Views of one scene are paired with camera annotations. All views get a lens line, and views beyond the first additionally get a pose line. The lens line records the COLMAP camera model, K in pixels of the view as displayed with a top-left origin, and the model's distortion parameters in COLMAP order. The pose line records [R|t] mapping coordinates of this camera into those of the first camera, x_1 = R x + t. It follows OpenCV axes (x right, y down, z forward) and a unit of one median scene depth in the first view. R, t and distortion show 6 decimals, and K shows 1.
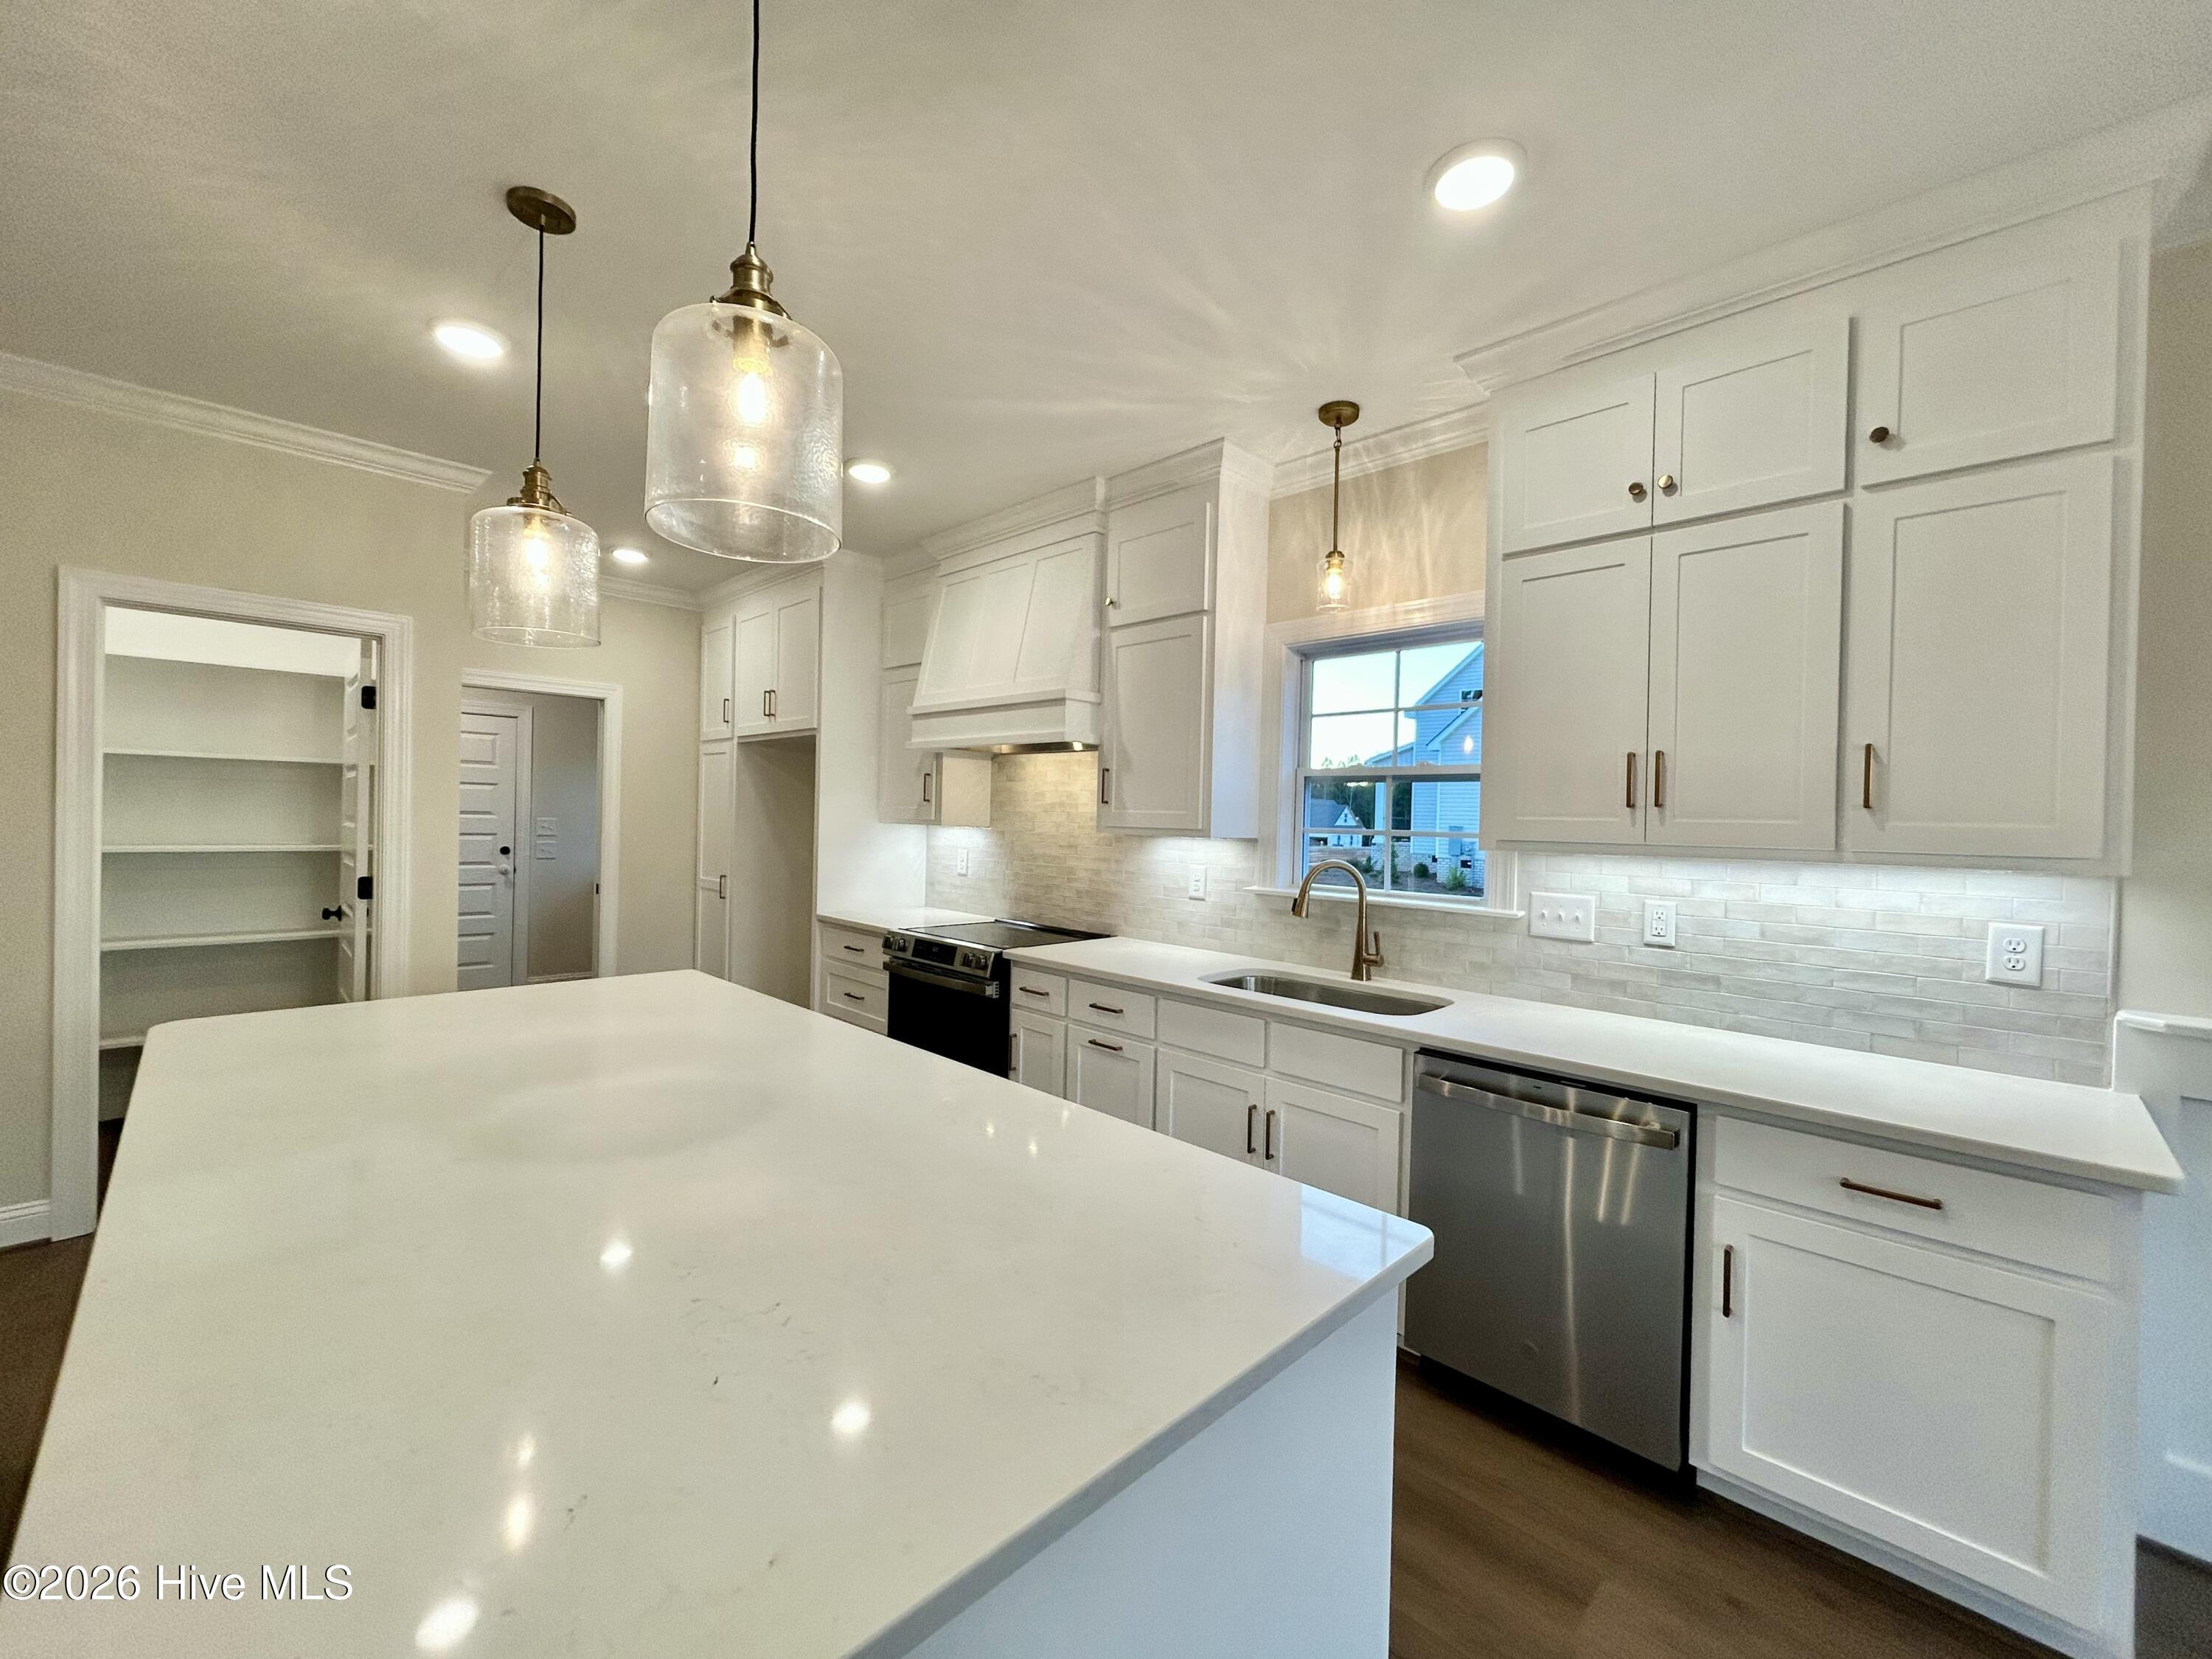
lens RADIAL K [[888.8, 0, 1106.0], [0, 888.8, 829.5], [0, 0, 1]] dist [0.000755, -0.000011]
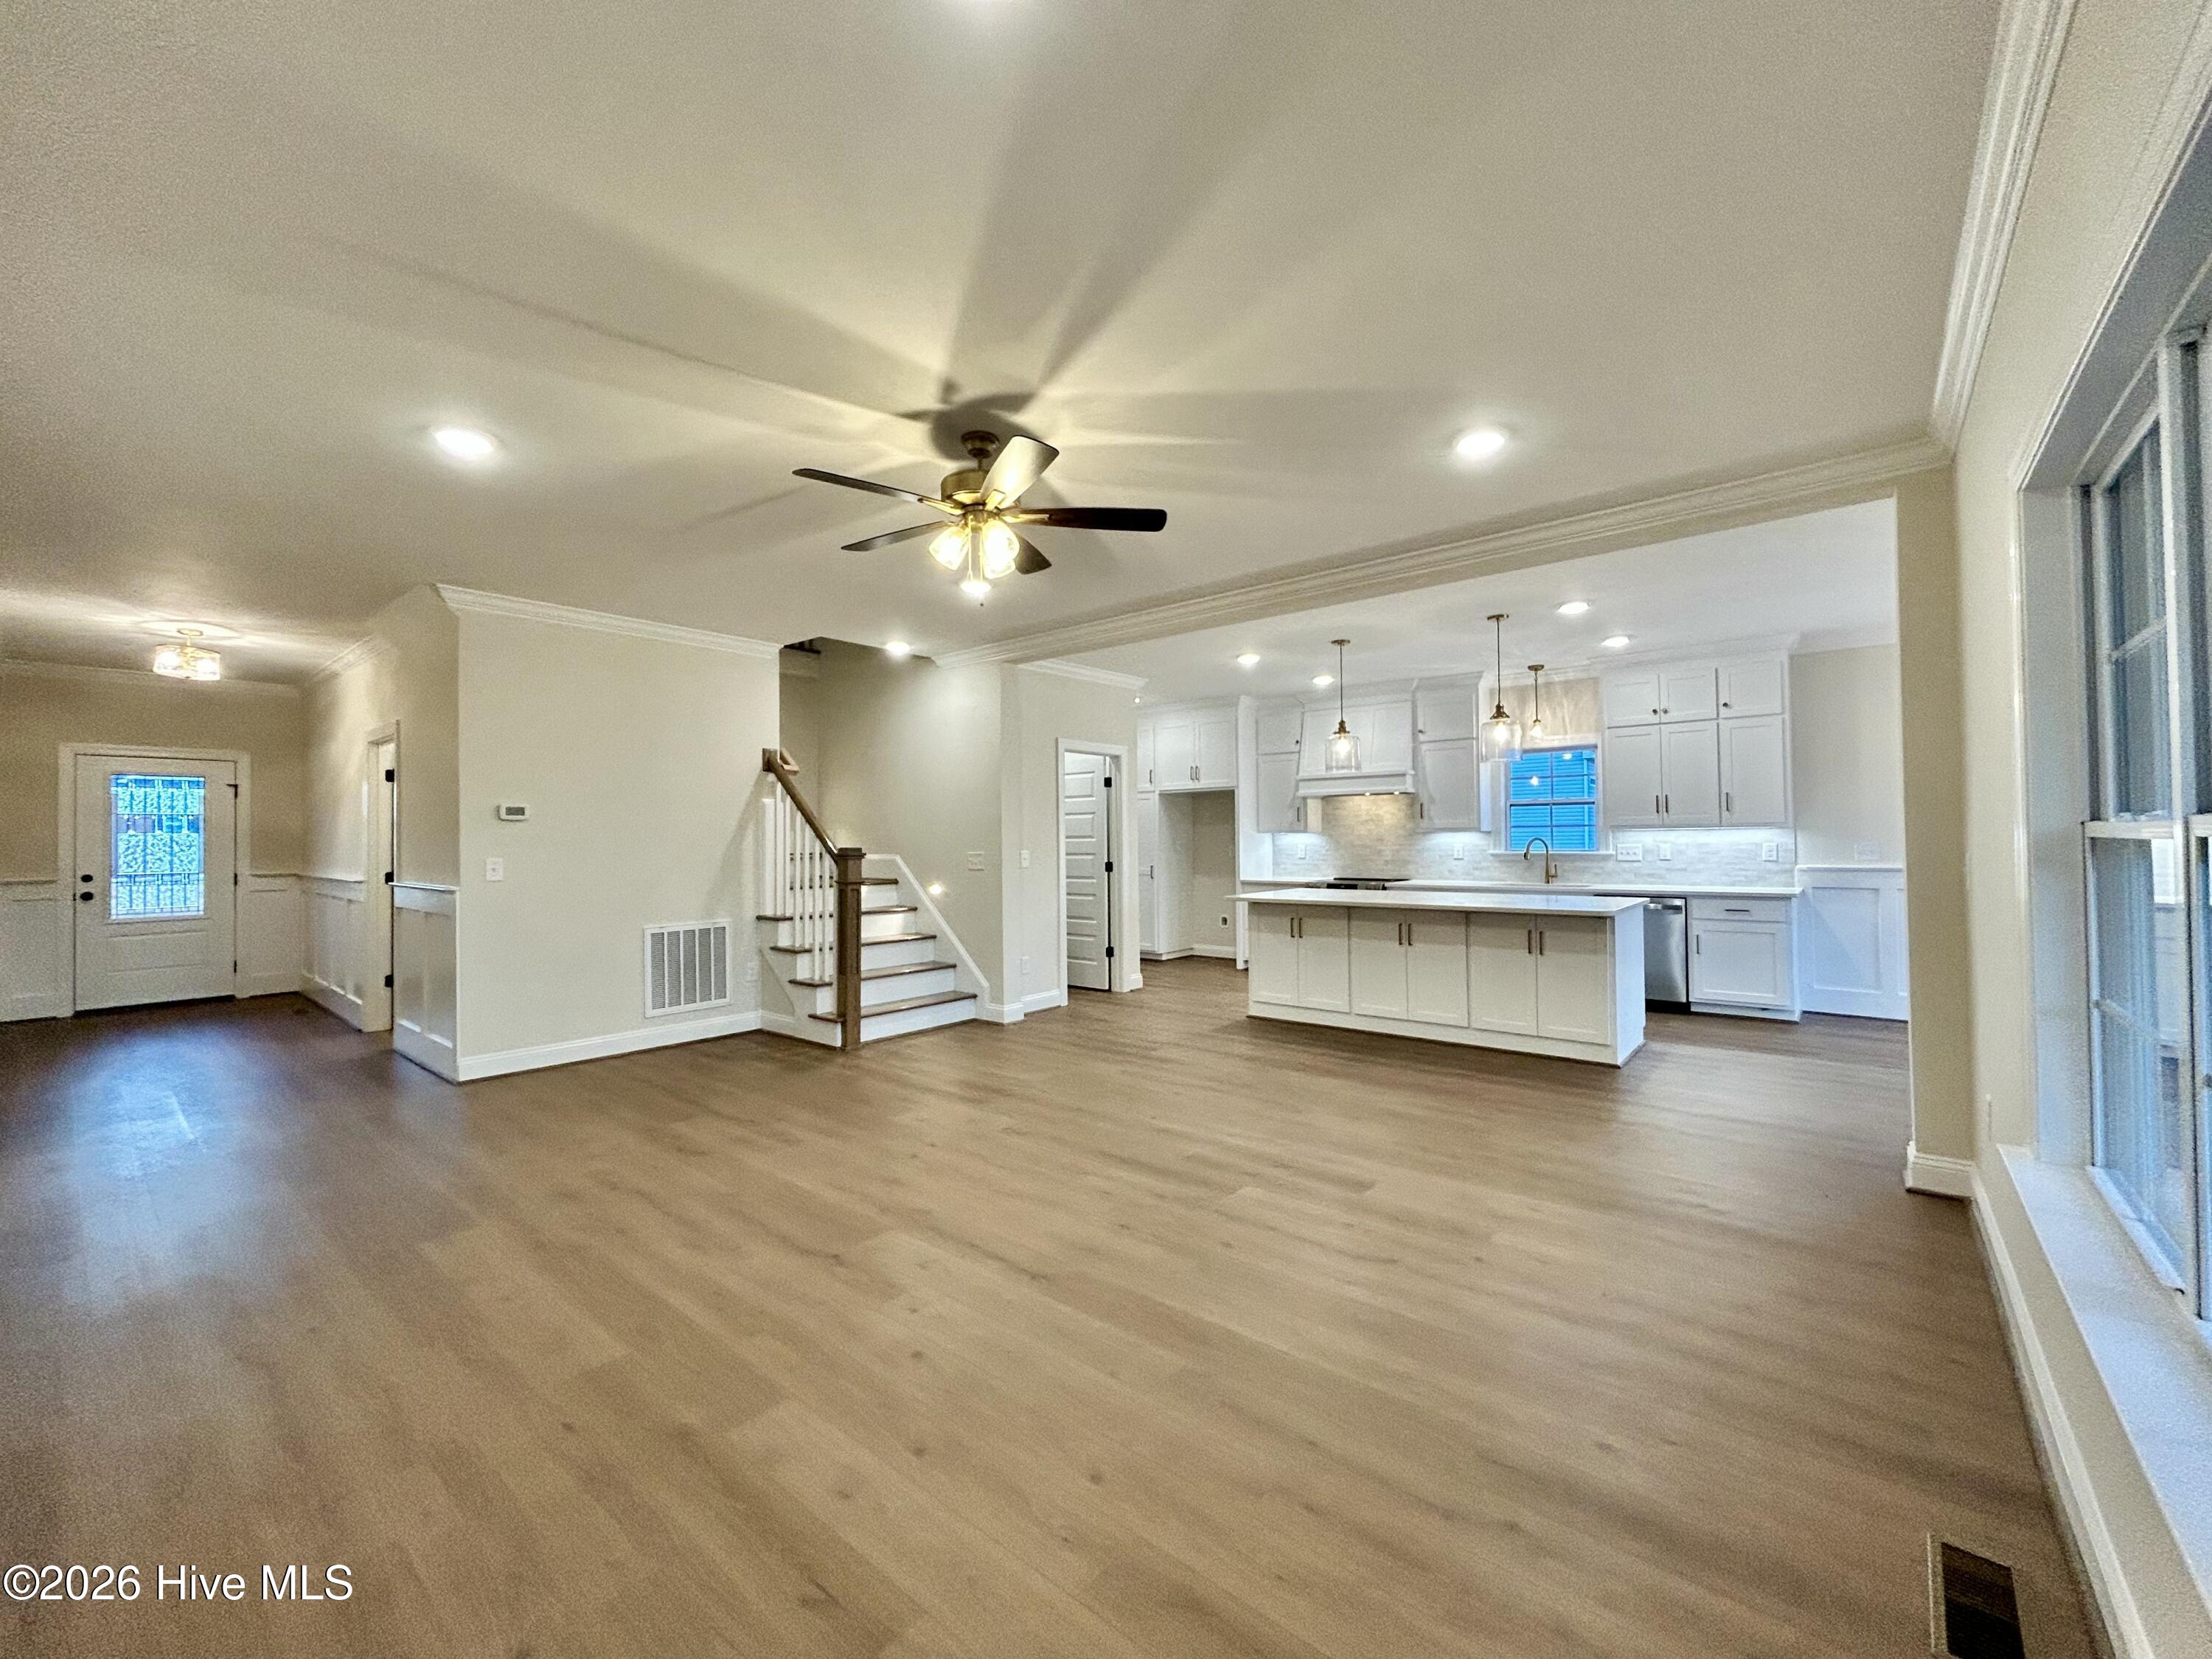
lens RADIAL K [[894.3, 0, 1108.6], [0, 894.3, 828.9], [0, 0, 1]] dist [0.001616, 0.000200]
pose [[0.995729, -0.034373, 0.085684, -1.235365], [0.036525, 0.999052, -0.023666, 0.028265], [-0.084790, 0.026694, 0.996041, -1.515973]]
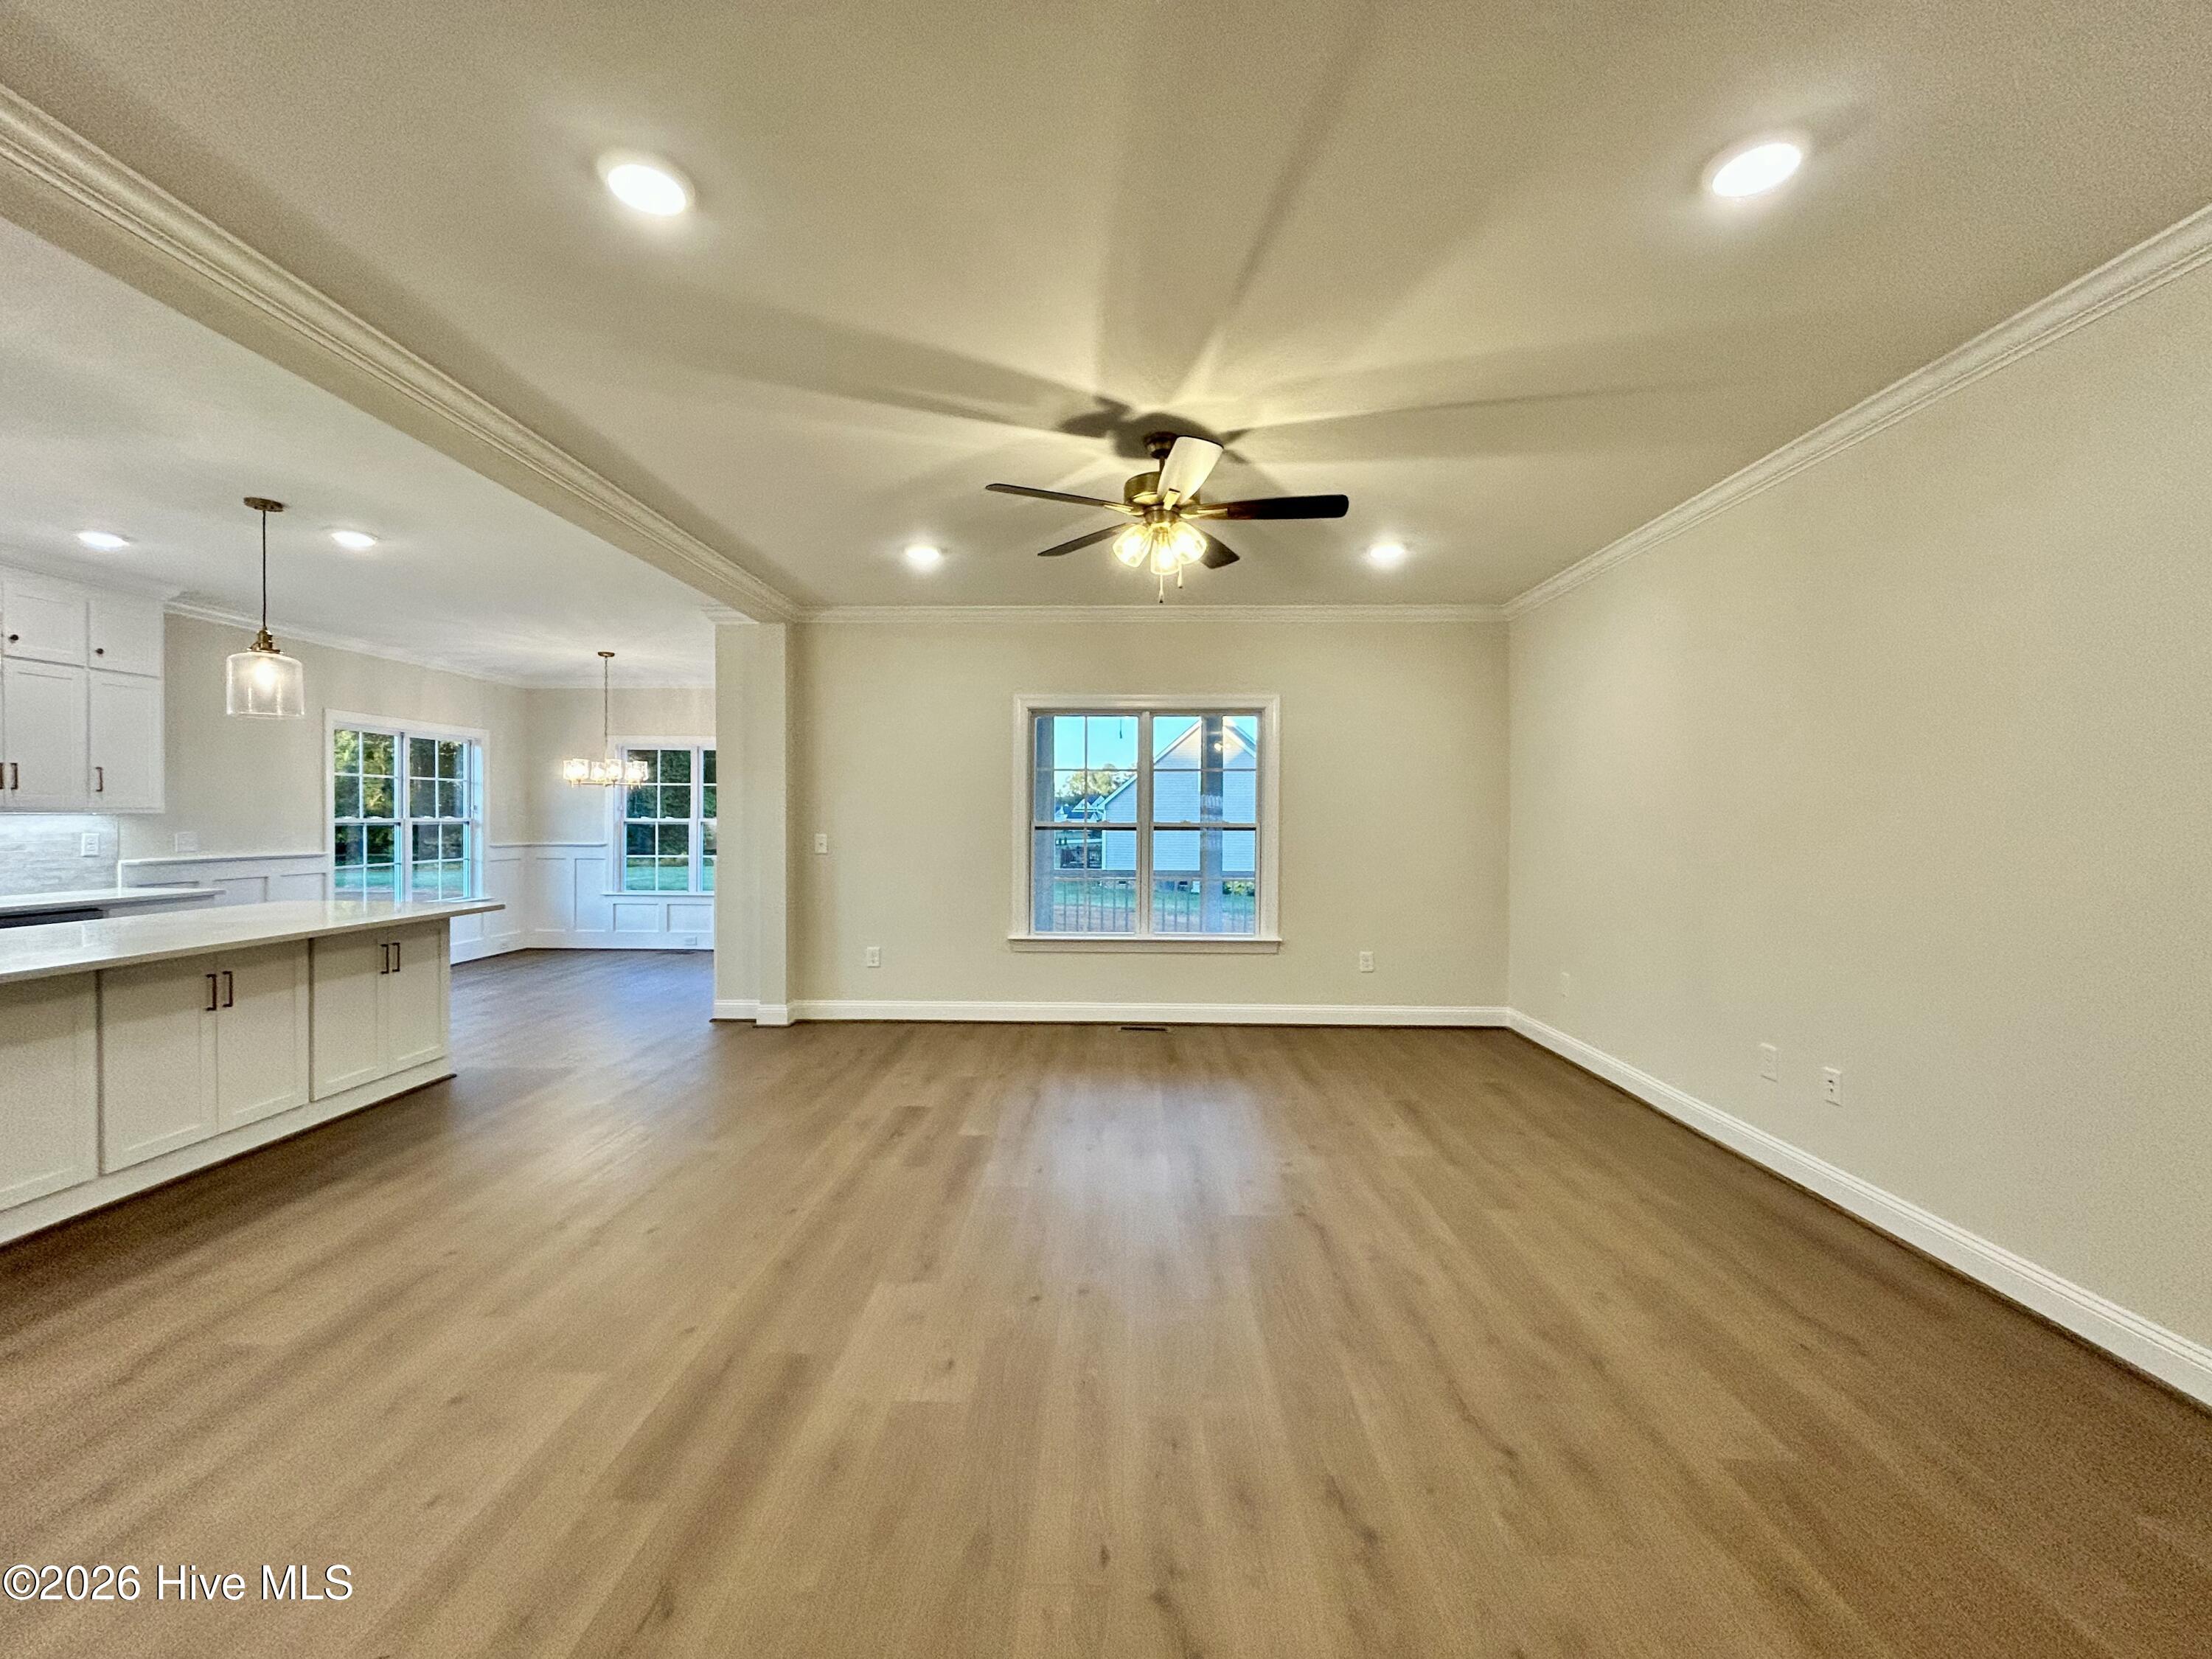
lens RADIAL K [[875.8, 0, 1109.3], [0, 875.8, 836.7], [0, 0, 1]] dist [-0.000220, -0.000025]
pose [[-0.687517, -0.043530, 0.724863, -2.059303], [-0.011736, 0.998737, 0.048846, -0.032994], [-0.726074, 0.025076, -0.687159, 0.405294]]
